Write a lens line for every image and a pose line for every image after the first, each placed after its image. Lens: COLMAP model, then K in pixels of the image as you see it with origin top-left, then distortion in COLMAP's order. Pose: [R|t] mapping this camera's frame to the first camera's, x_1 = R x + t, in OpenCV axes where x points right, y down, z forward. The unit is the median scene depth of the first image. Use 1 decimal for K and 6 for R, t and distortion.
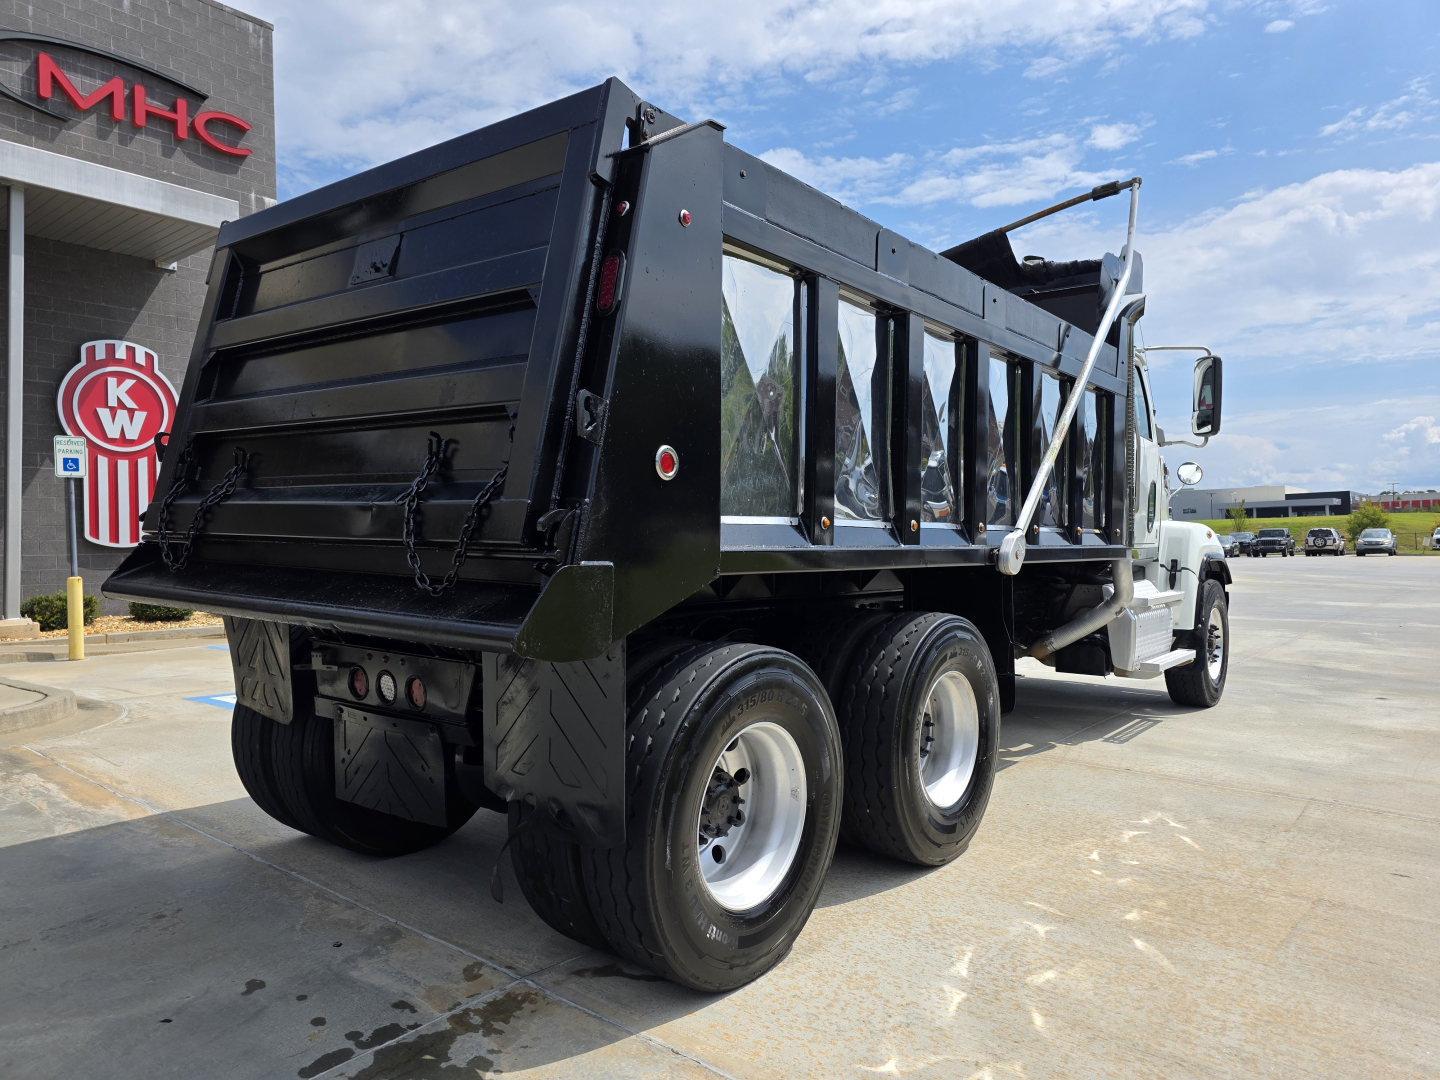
lens RADIAL K [[956.3, 0, 722.8], [0, 956.3, 559.6], [0, 0, 1]] dist [0.002423, 0.000896]
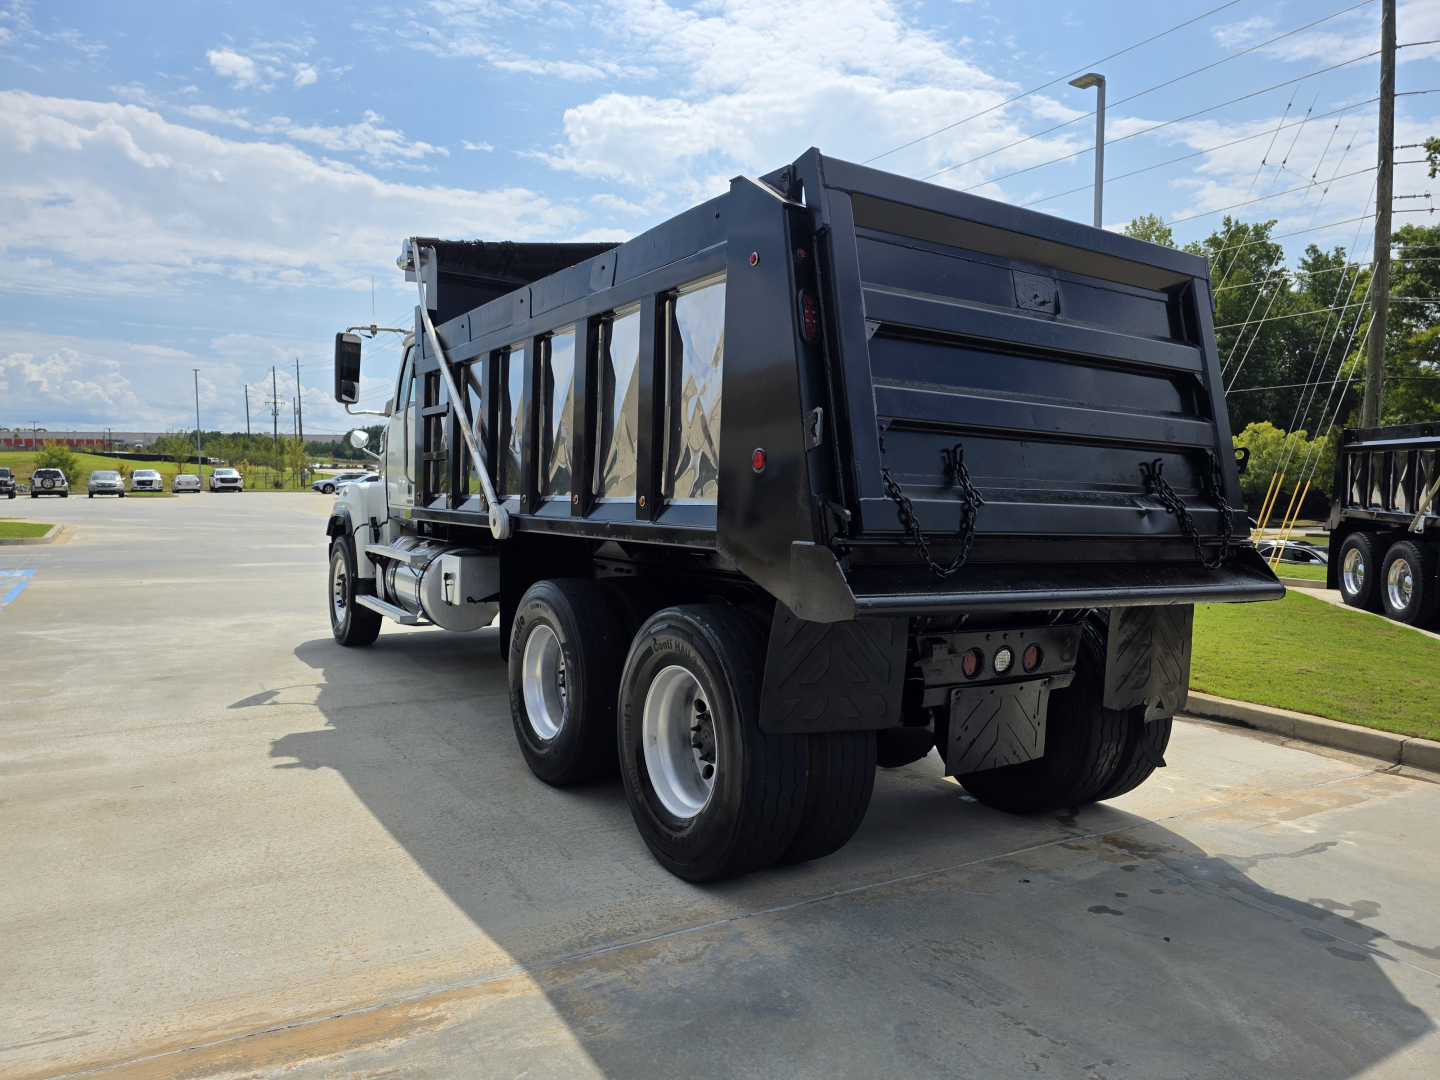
lens RADIAL K [[951.9, 0, 720.0], [0, 951.9, 540.0], [0, 0, 1]] dist [0.085765, -0.102009]
pose [[0.351590, -0.044708, 0.935086, -1.306233], [0.005415, 0.998939, 0.045725, -0.060359], [-0.936138, -0.011014, 0.351459, 0.751159]]
